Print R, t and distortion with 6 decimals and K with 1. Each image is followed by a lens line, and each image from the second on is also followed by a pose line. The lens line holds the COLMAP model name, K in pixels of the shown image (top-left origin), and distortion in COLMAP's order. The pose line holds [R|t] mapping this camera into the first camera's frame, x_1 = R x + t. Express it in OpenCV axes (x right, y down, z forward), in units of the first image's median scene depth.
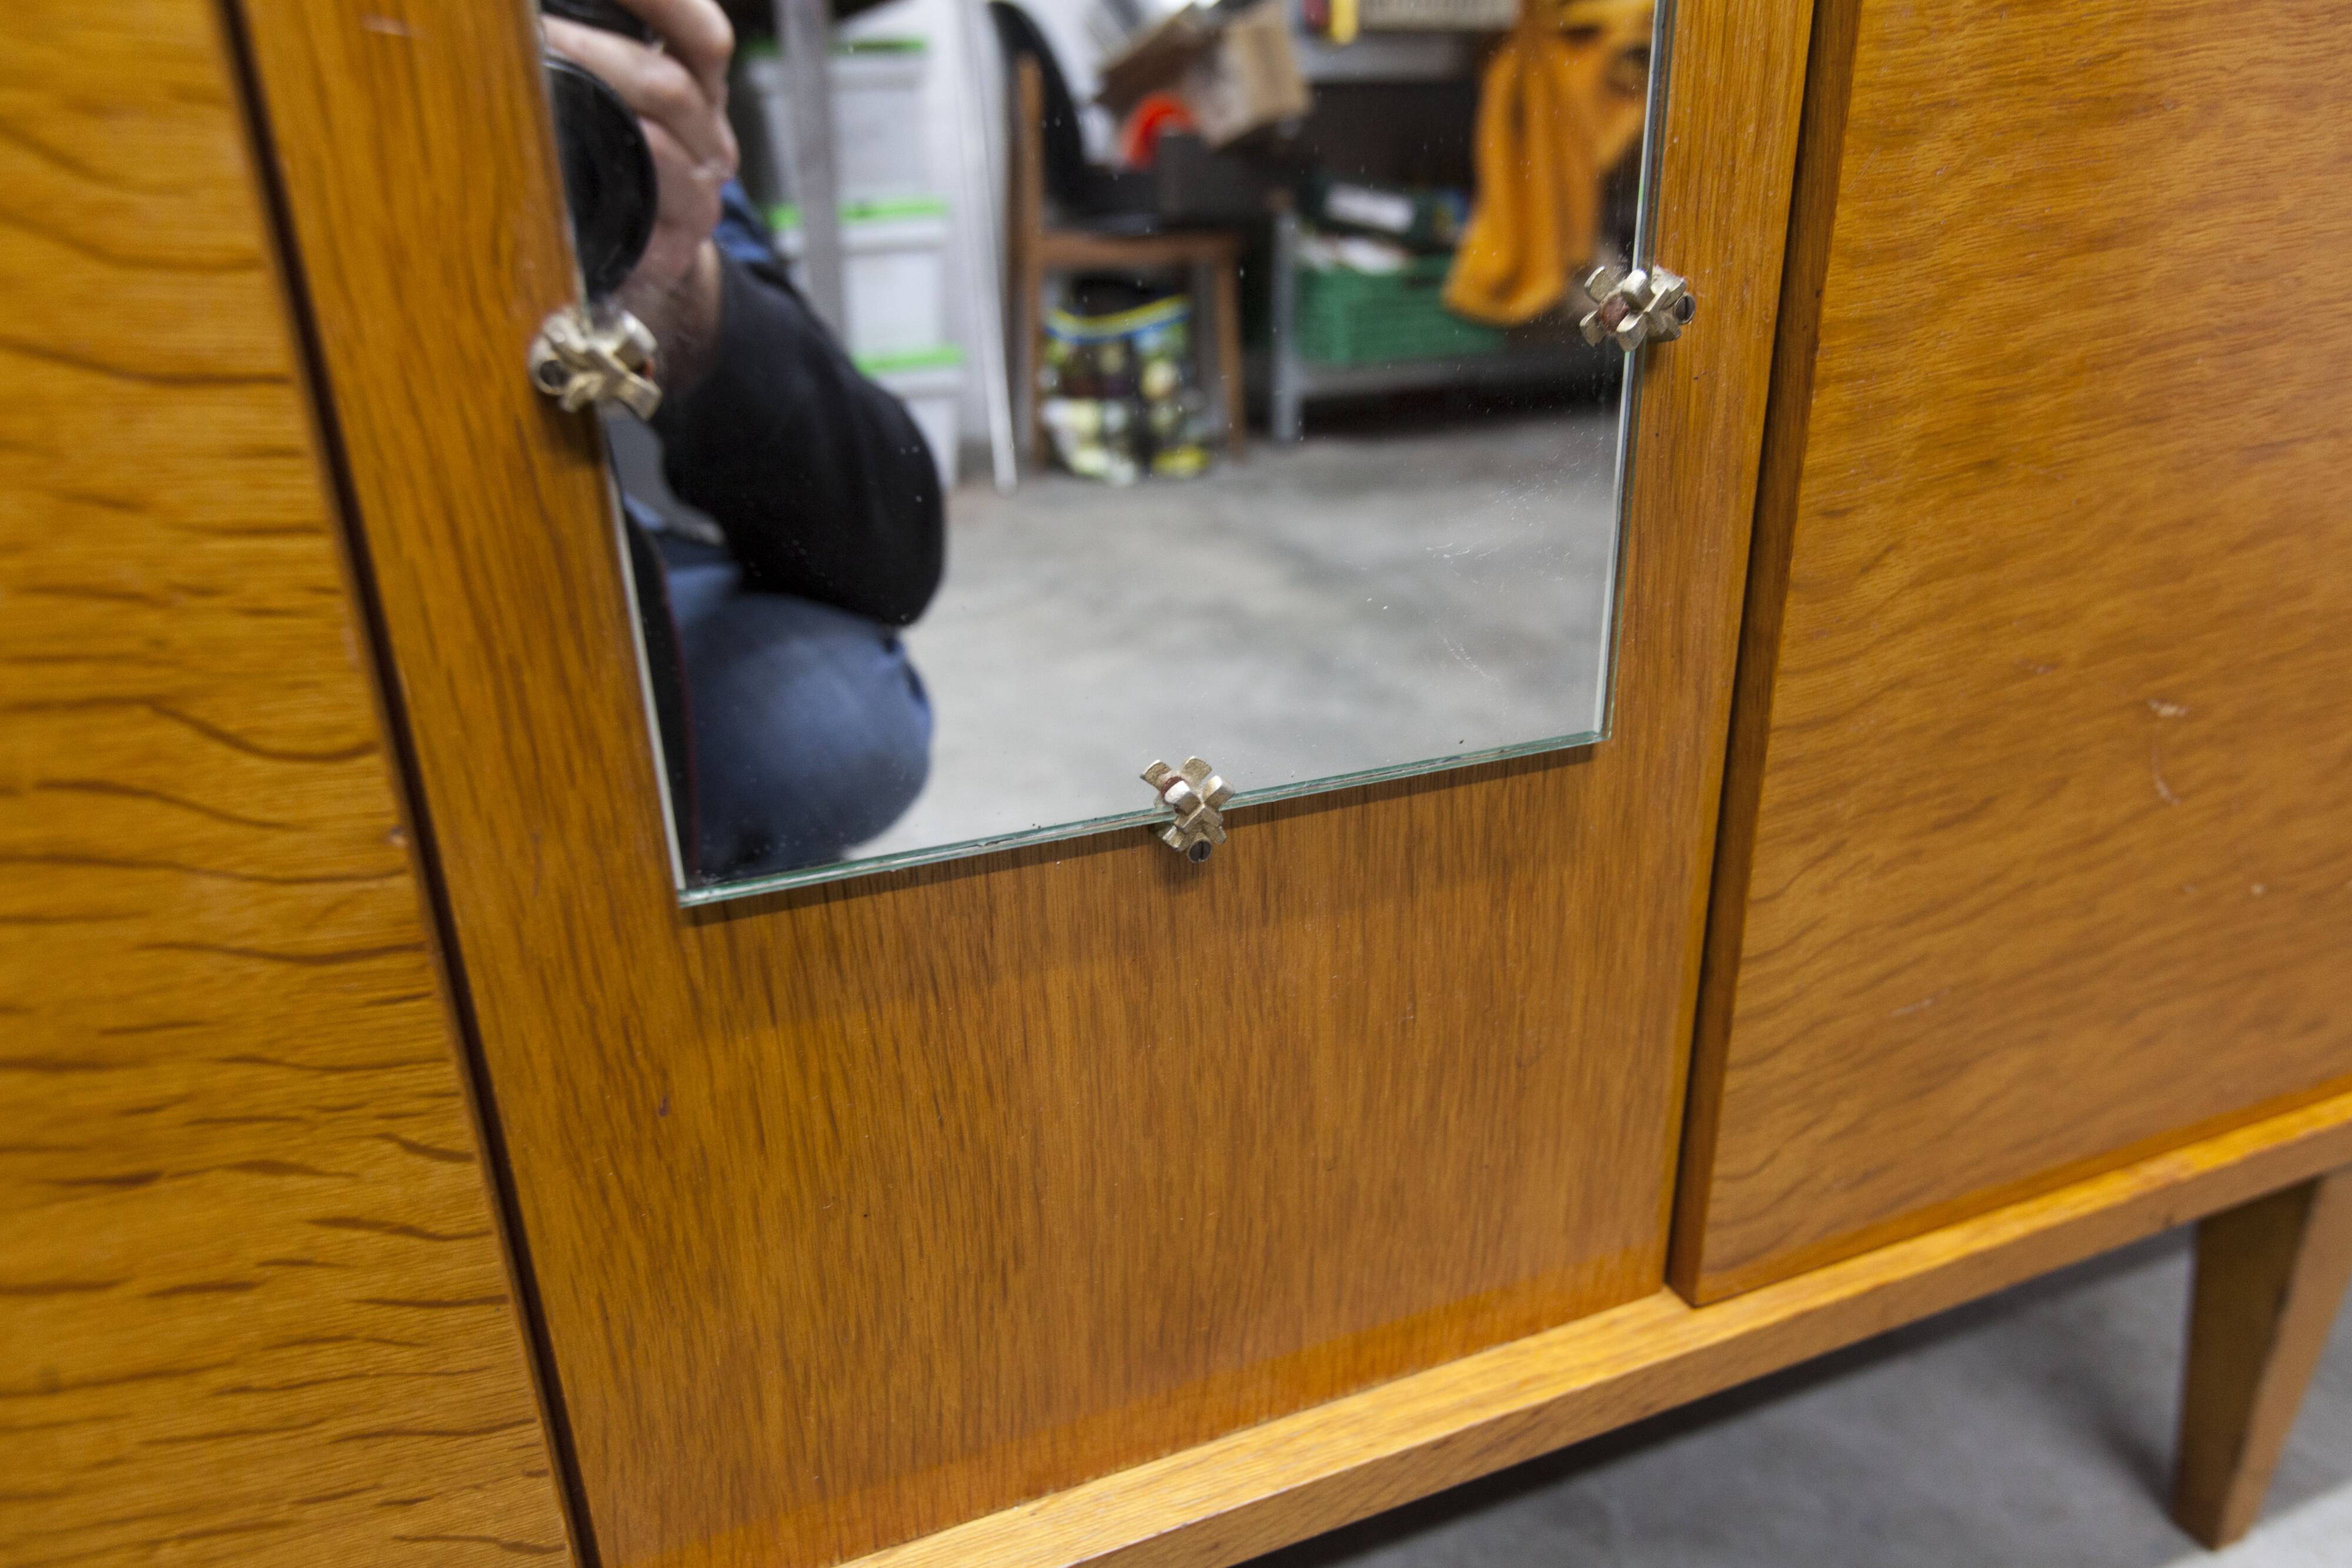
lens RADIAL K [[1544.9, 0, 1170.4], [0, 1544.9, 801.3], [0, 0, 1]] dist [0.001617, 0.002029]
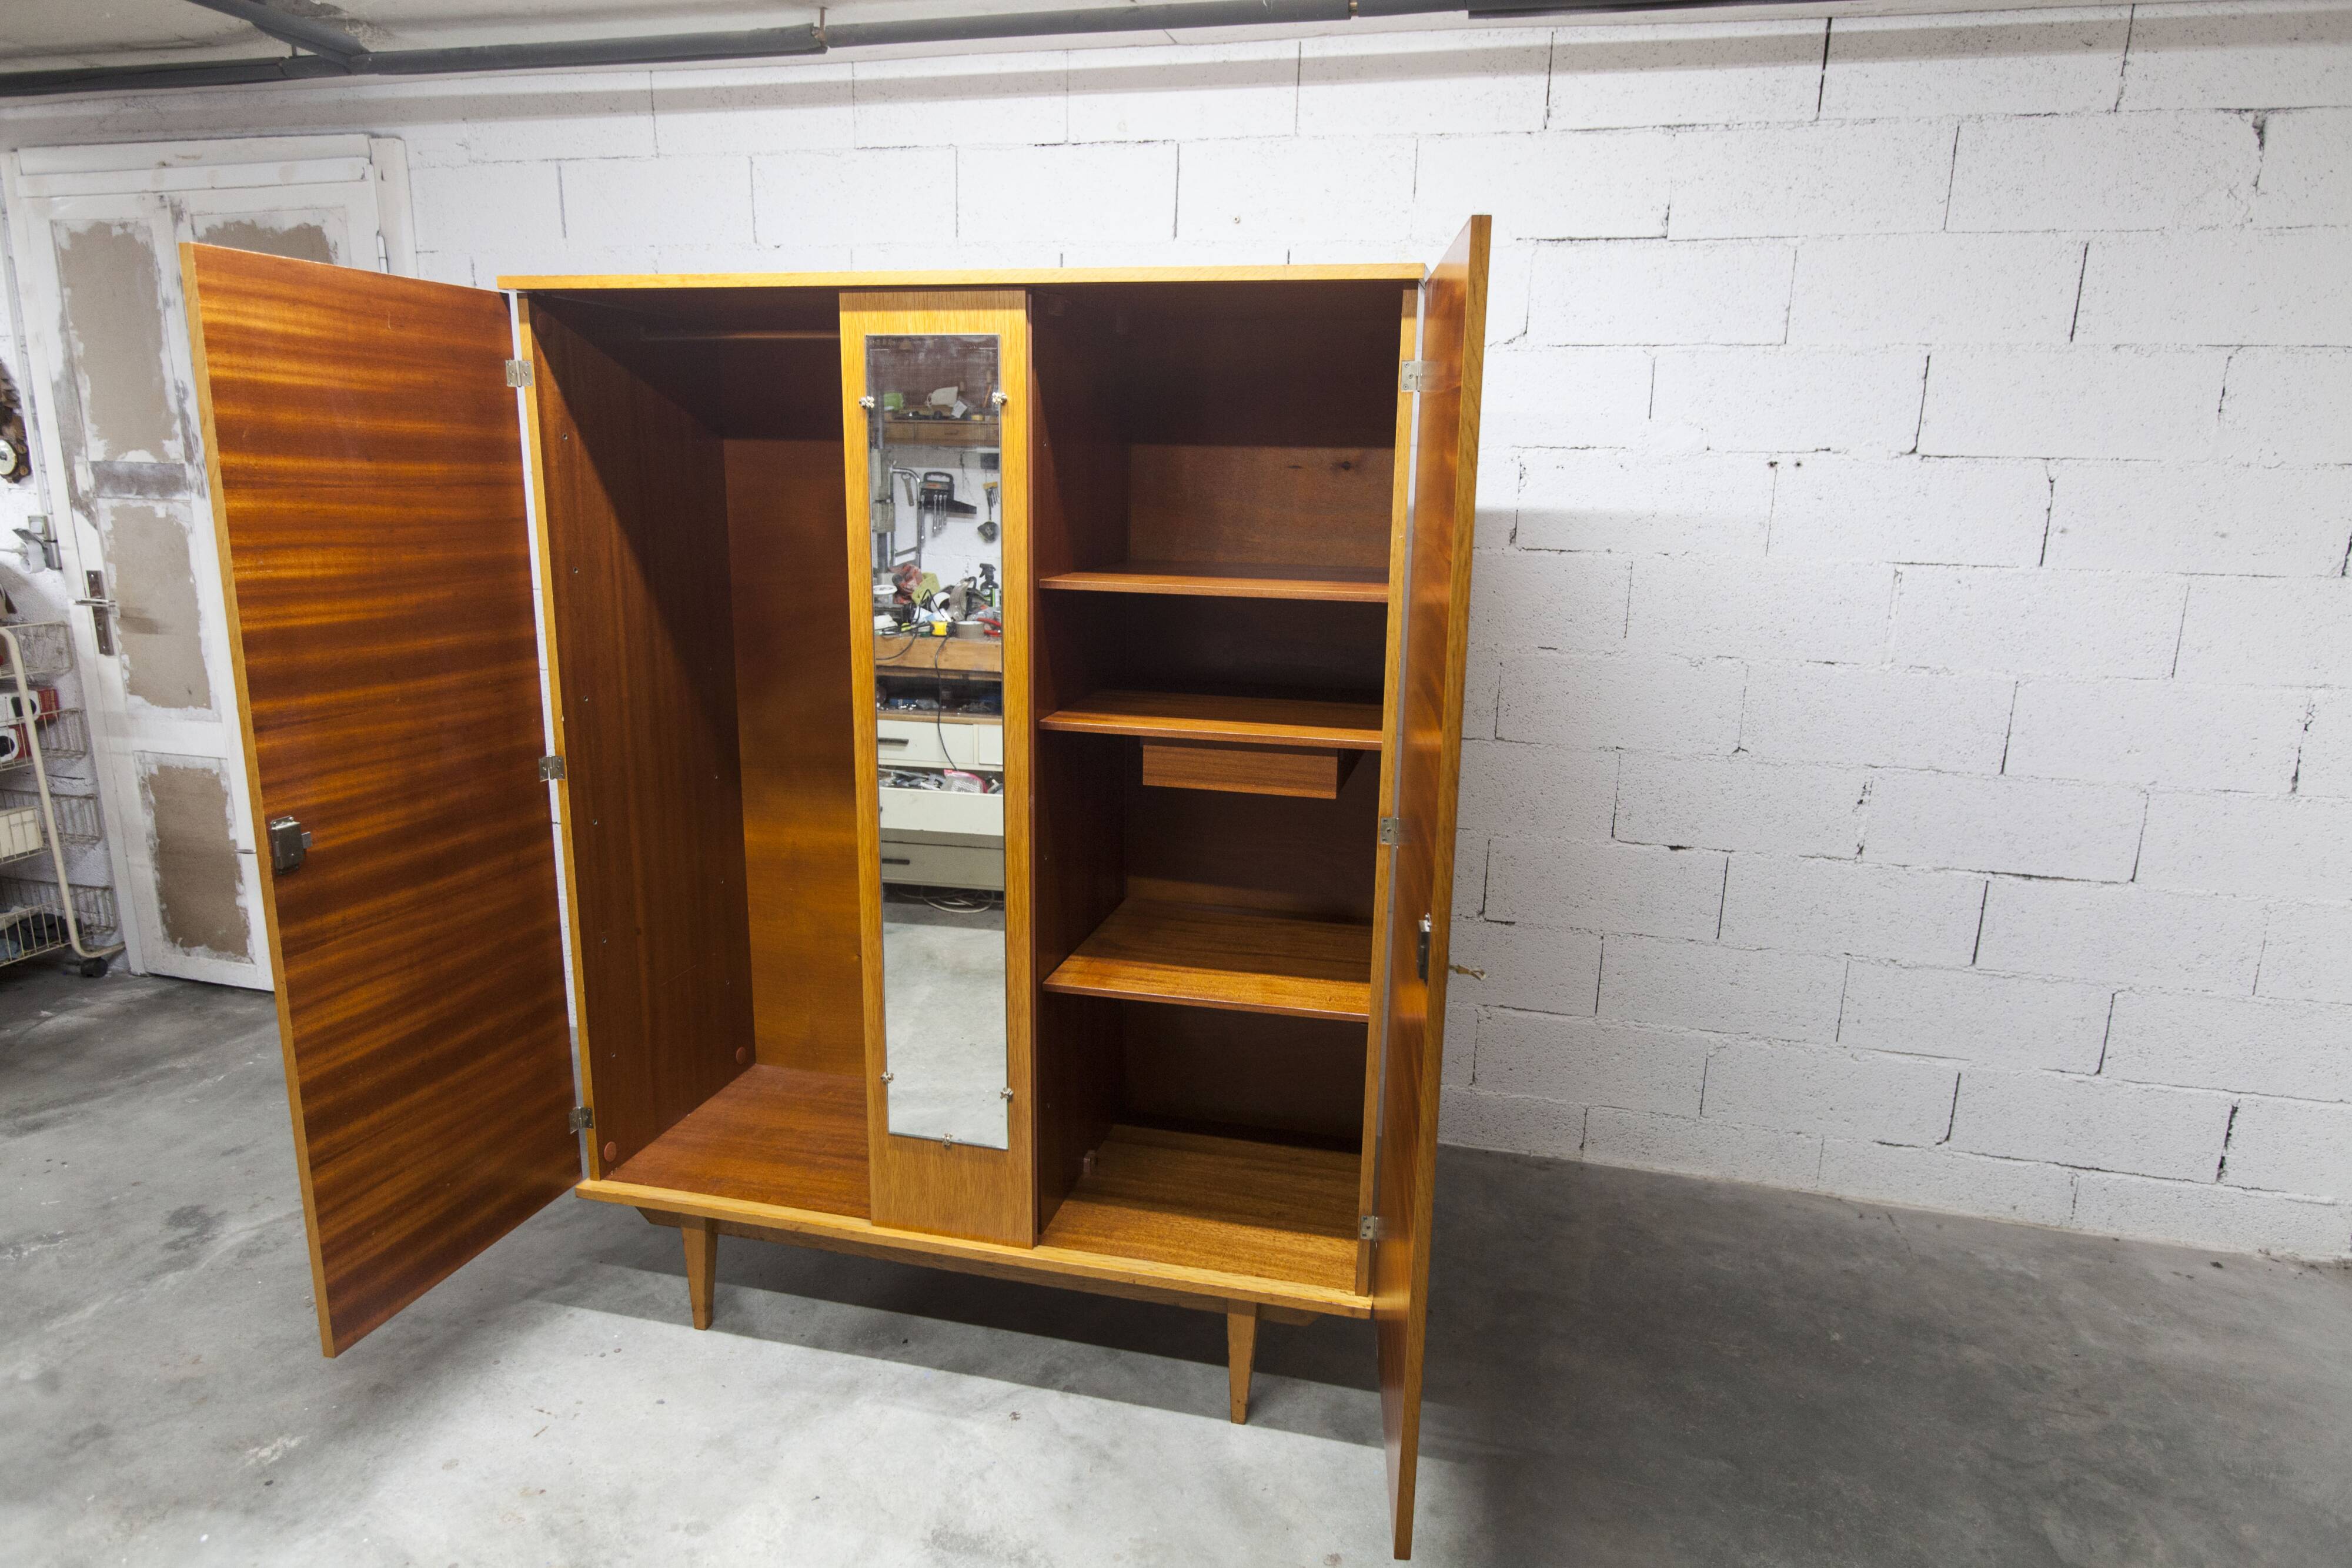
lens RADIAL K [[1445.6, 0, 1169.8], [0, 1445.6, 791.6], [0, 0, 1]] dist [-0.001176, 0.004309]
pose [[0.811084, 0.171098, -0.559347, 3.667061], [-0.256851, 0.963316, -0.077780, -1.099214], [0.525520, 0.206755, 0.825277, -3.734438]]
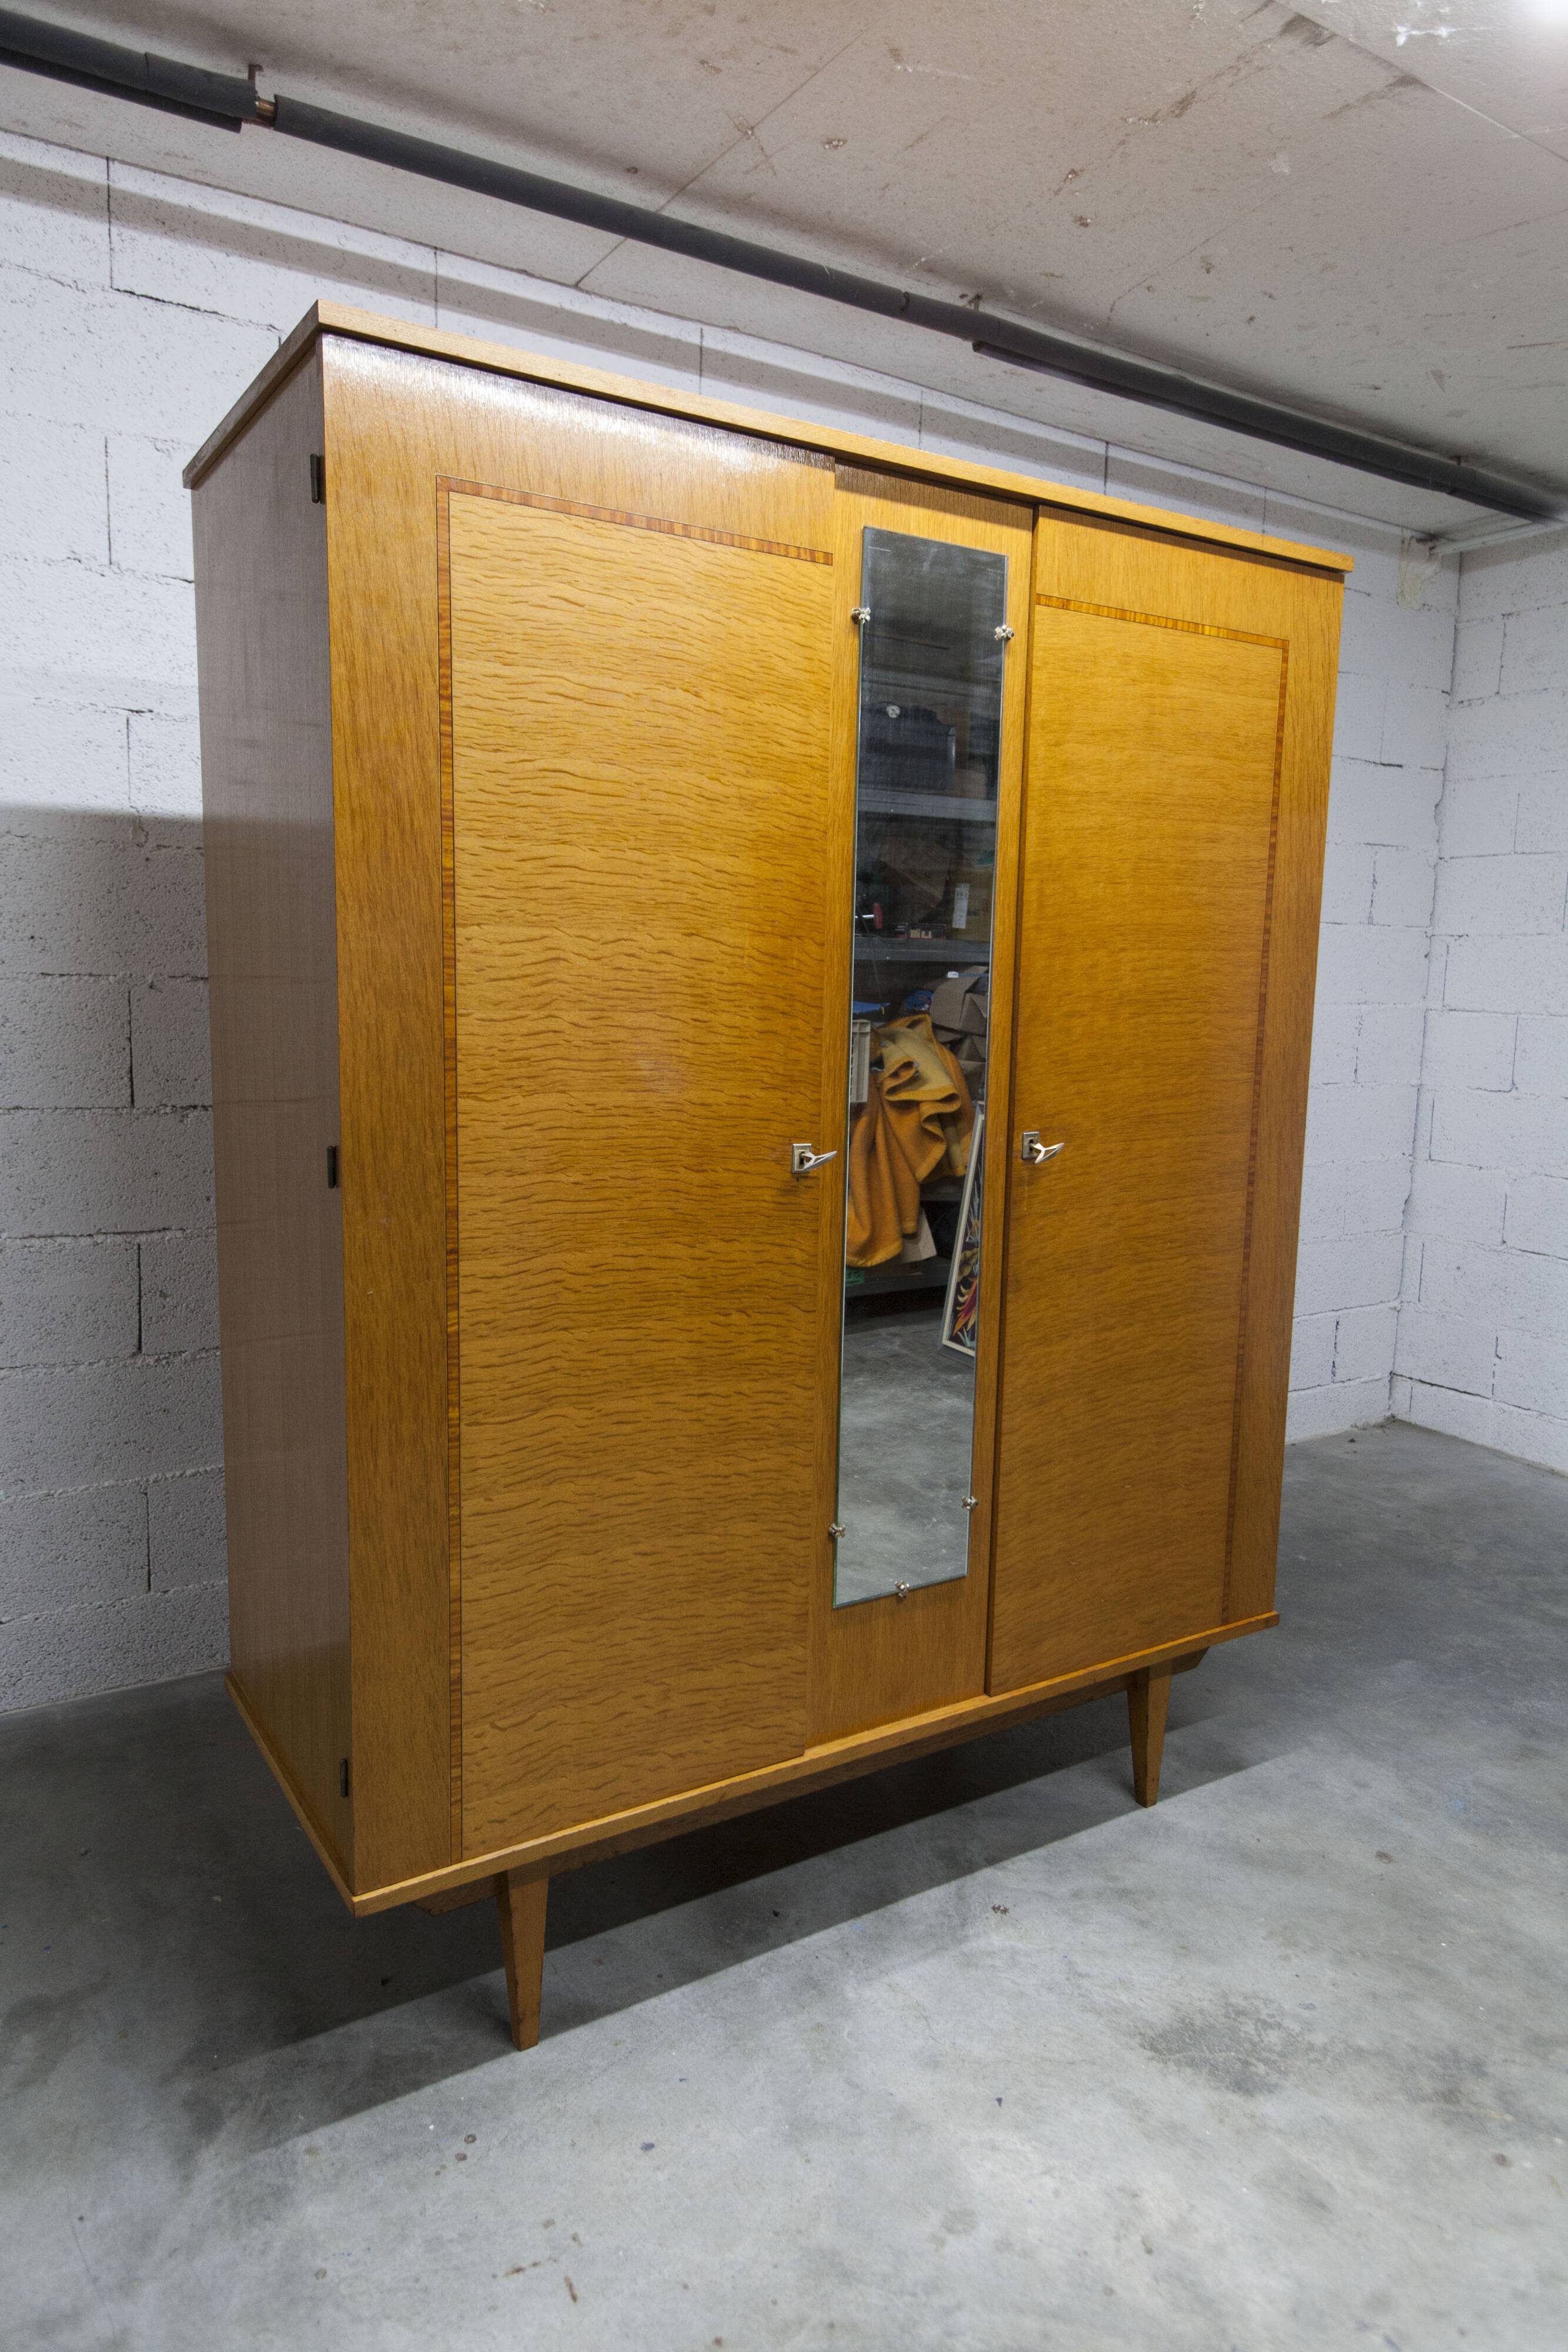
lens RADIAL K [[1508.1, 0, 793.0], [0, 1508.1, 1174.2], [0, 0, 1]] dist [0.012871, -0.009691]
pose [[0.981200, 0.024397, 0.191447, -1.223050], [0.023428, 0.969584, -0.243634, -0.110638], [-0.191568, 0.243539, 0.950784, -3.811556]]
